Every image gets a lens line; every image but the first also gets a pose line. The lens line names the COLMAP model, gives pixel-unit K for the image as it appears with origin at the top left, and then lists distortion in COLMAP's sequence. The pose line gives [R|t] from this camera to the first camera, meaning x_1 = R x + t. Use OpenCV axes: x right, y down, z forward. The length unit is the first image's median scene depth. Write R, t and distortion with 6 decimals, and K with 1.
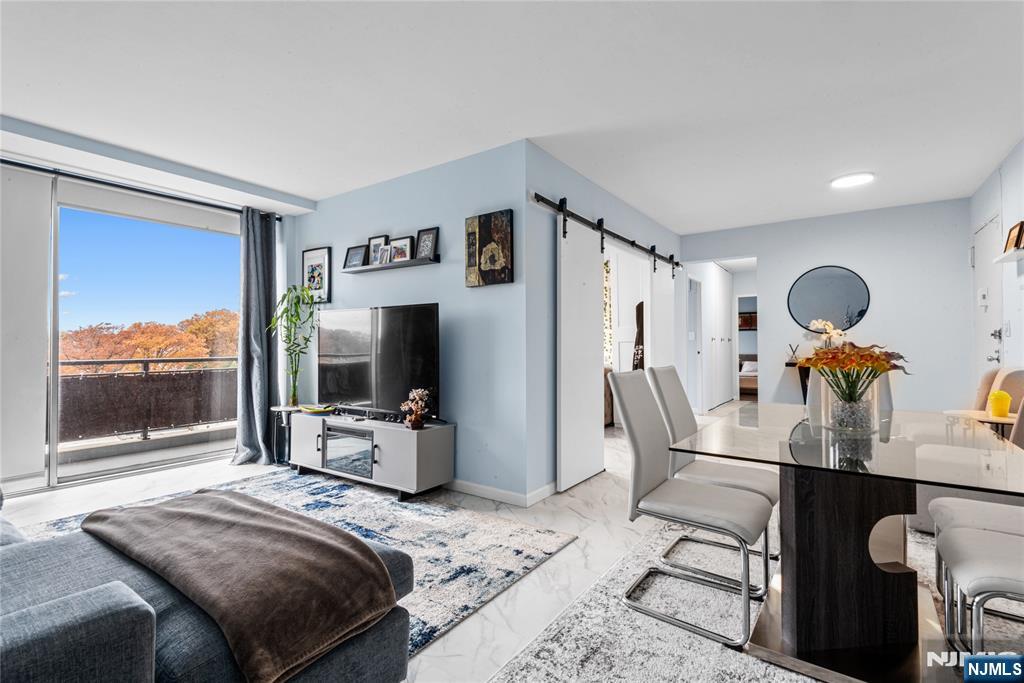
lens RADIAL K [[463.0, 0, 508.4], [0, 463.0, 340.1], [0, 0, 1]] dist [-0.002354, -0.004781]
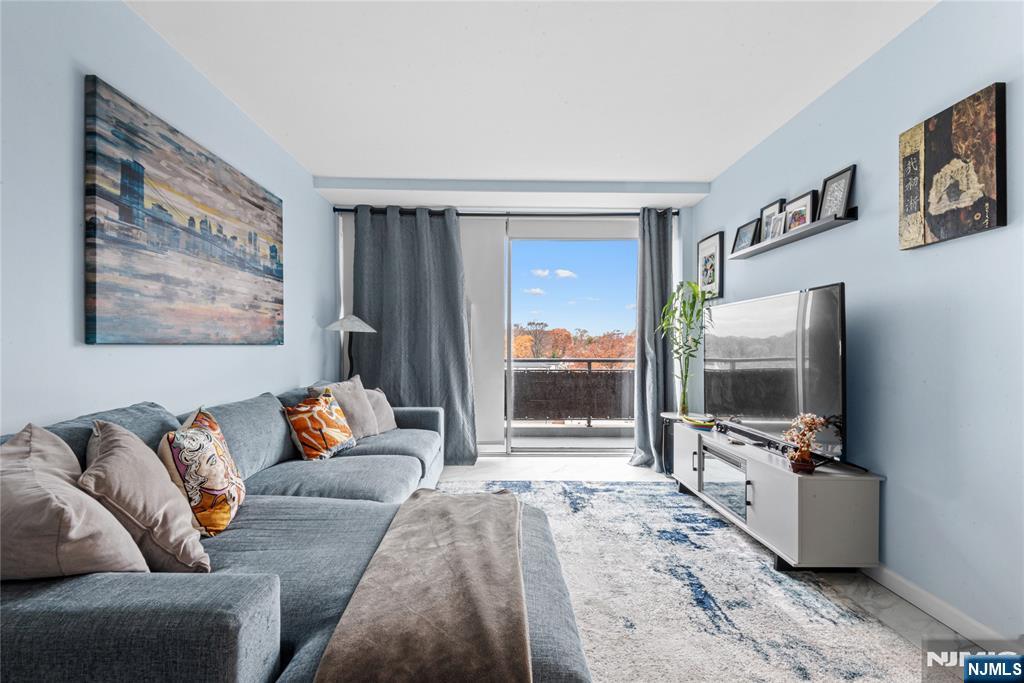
lens RADIAL K [[463.0, 0, 501.0], [0, 463.0, 346.3], [0, 0, 1]] dist [-0.002354, -0.004781]
pose [[0.583133, 0.002725, -0.812372, 0.077361], [0.004225, 0.999971, 0.006387, 0.001557], [0.812366, -0.007157, 0.583105, 0.209216]]
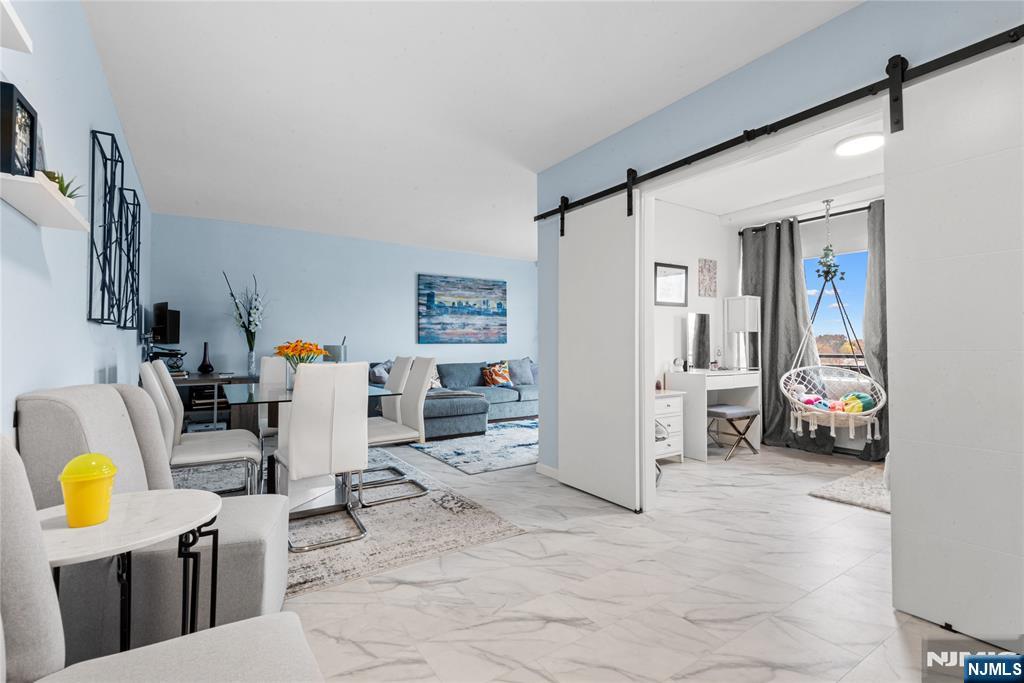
lens RADIAL K [[463.0, 0, 505.7], [0, 463.0, 341.1], [0, 0, 1]] dist [-0.002354, -0.004781]
pose [[-0.364585, -0.011859, -0.931095, 0.826294], [0.010523, 0.999803, -0.016855, 0.020804], [0.931111, -0.015943, -0.364388, 0.929490]]
